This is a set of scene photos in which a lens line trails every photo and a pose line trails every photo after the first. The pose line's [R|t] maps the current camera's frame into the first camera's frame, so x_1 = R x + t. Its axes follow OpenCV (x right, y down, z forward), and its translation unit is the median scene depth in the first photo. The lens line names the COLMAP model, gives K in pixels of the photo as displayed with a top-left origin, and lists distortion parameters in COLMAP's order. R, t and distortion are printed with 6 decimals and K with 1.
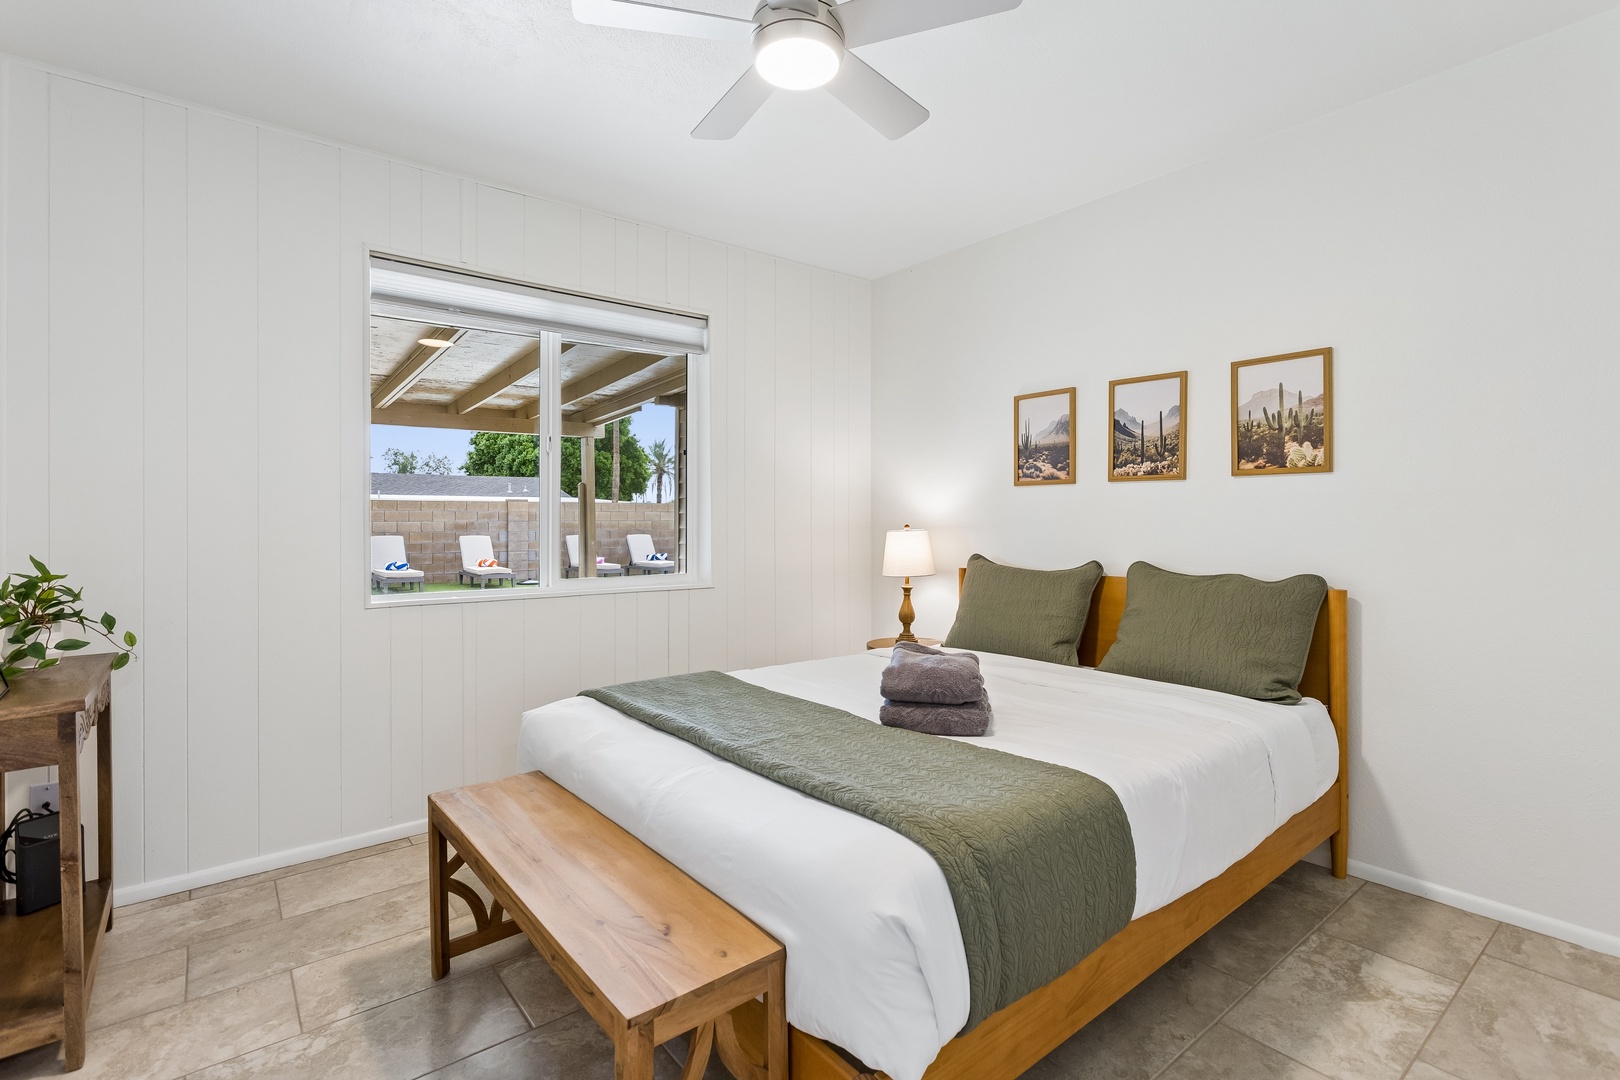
lens RADIAL K [[758.0, 0, 802.6], [0, 758.0, 534.9], [0, 0, 1]] dist [0.002437, -0.000186]
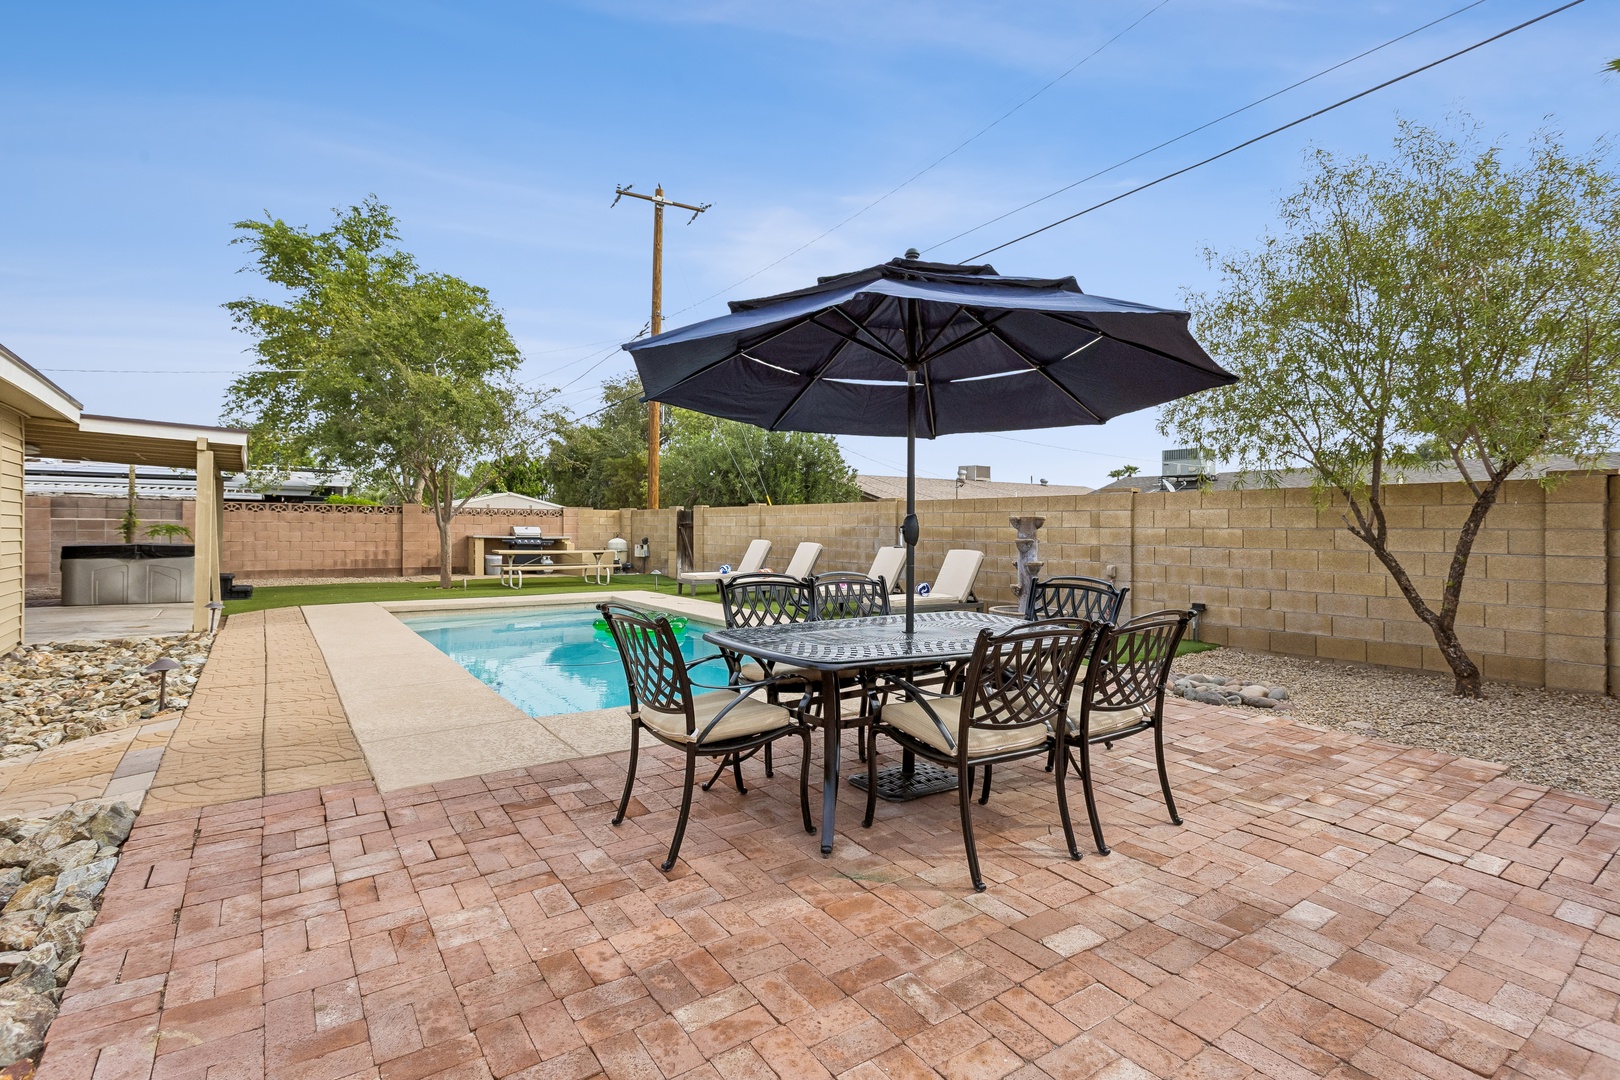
lens RADIAL K [[758.0, 0, 797.5], [0, 758.0, 541.2], [0, 0, 1]] dist [0.002437, -0.000186]
pose [[-0.056084, 0.021655, -0.998191, 0.214743], [-0.026943, 0.999368, 0.023195, -0.009979], [0.998062, 0.028196, -0.055465, 0.506347]]
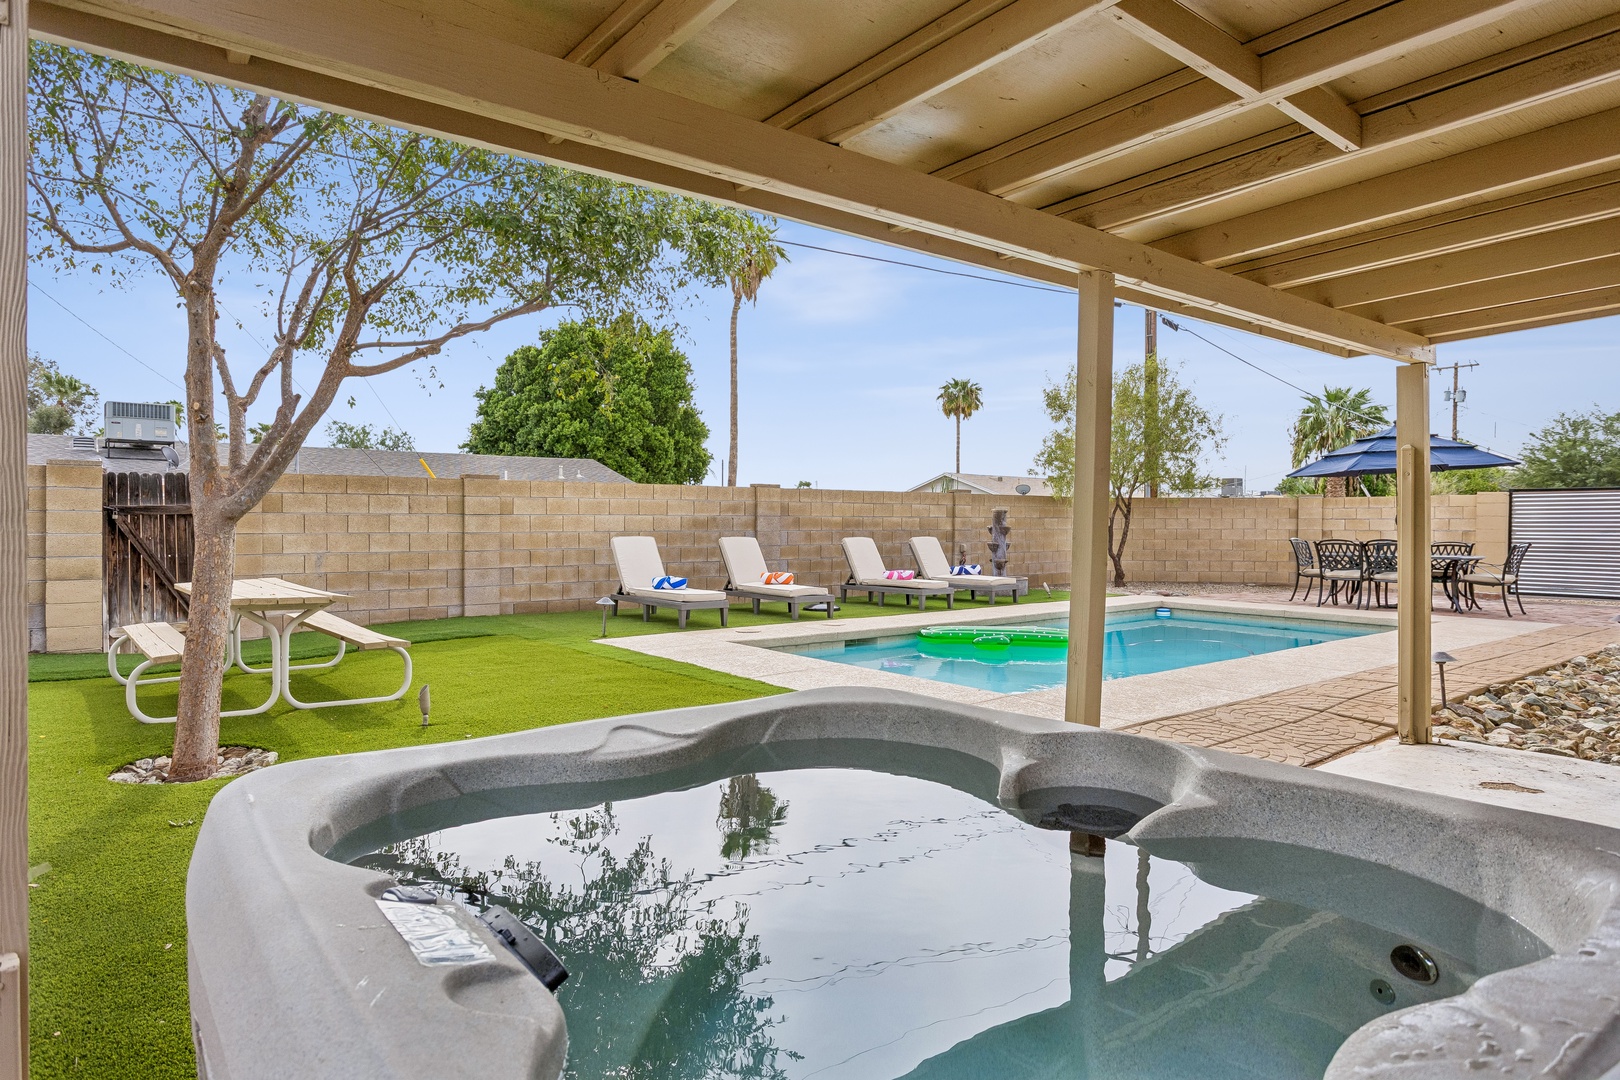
lens RADIAL K [[954.2, 0, 804.4], [0, 954.2, 539.3], [0, 0, 1]] dist [-0.021316, 0.000237]
pose [[0.999808, 0.007425, 0.018127, -0.190647], [-0.007440, 0.999972, 0.000795, 0.000887], [-0.018120, -0.000930, 0.999835, 0.078005]]
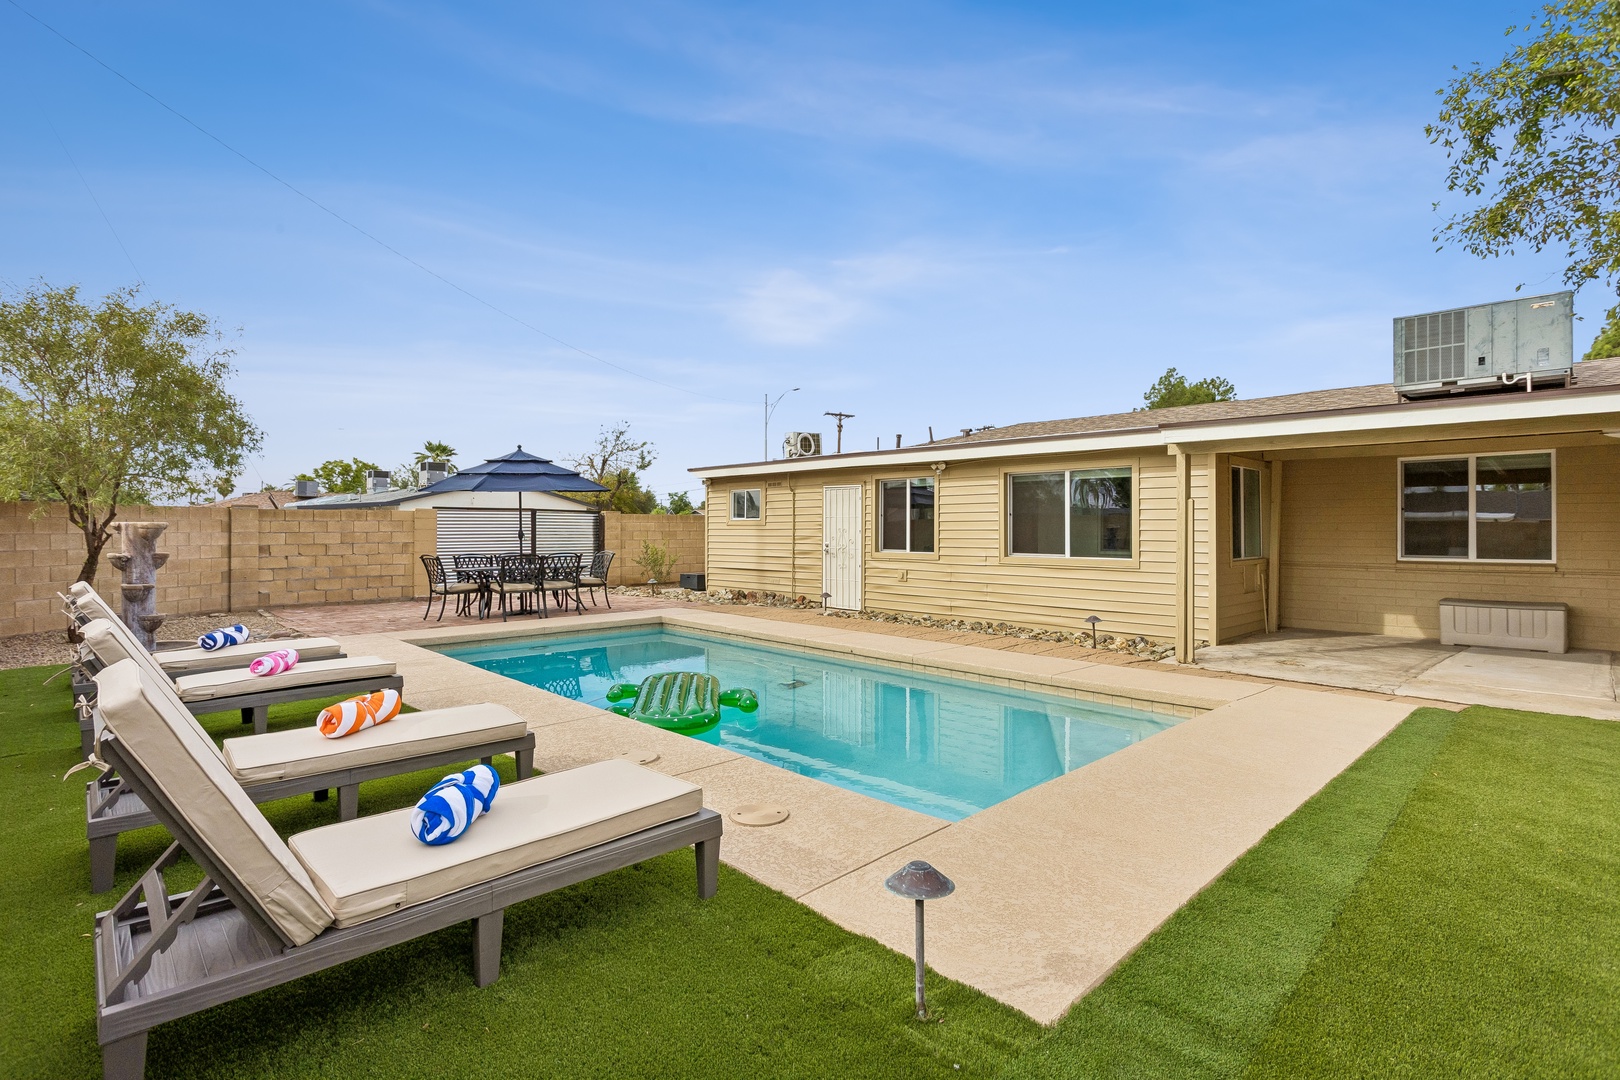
lens RADIAL K [[758.0, 0, 807.9], [0, 758.0, 528.9], [0, 0, 1]] dist [0.002437, -0.000186]
pose [[-0.102376, 0.004728, 0.994735, -0.315945], [0.019005, 0.999815, -0.002796, -0.009172], [-0.994564, 0.018619, -0.102447, 0.410286]]
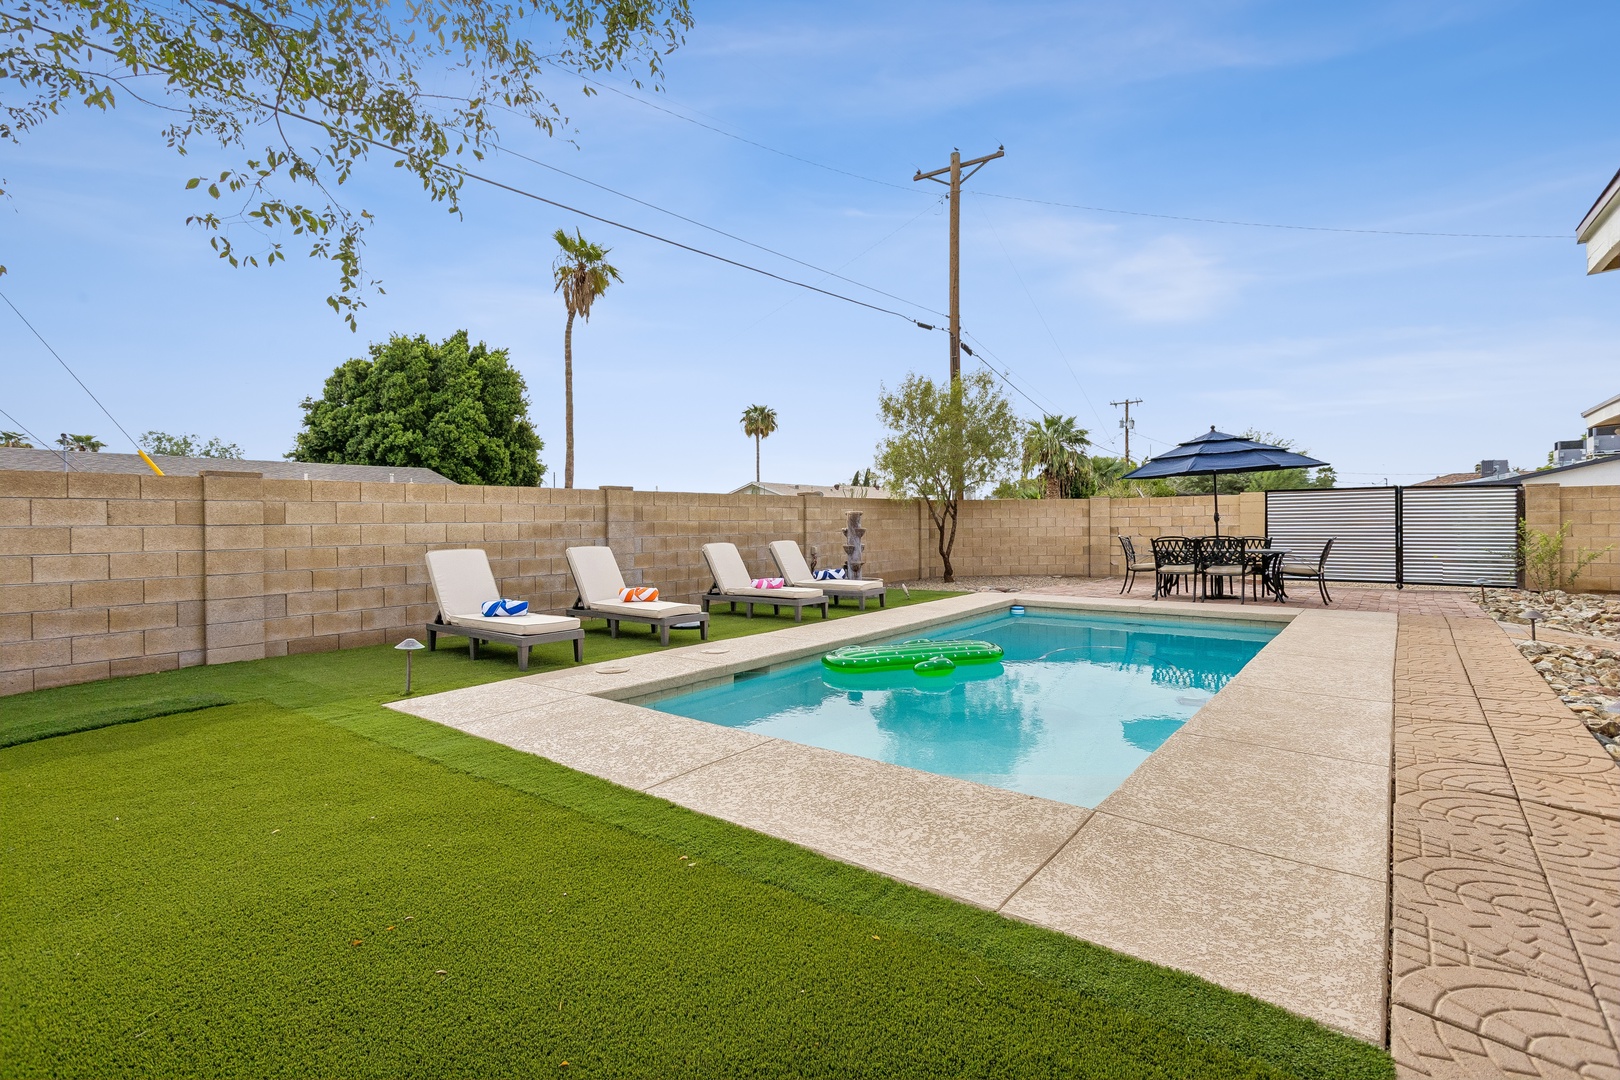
lens RADIAL K [[758.0, 0, 802.6], [0, 758.0, 531.7], [0, 0, 1]] dist [0.002437, -0.000186]
pose [[0.969028, -0.008644, 0.246800, -0.204365], [0.010380, 0.999930, -0.005732, -0.002629], [-0.246733, 0.008116, 0.969050, 0.196377]]
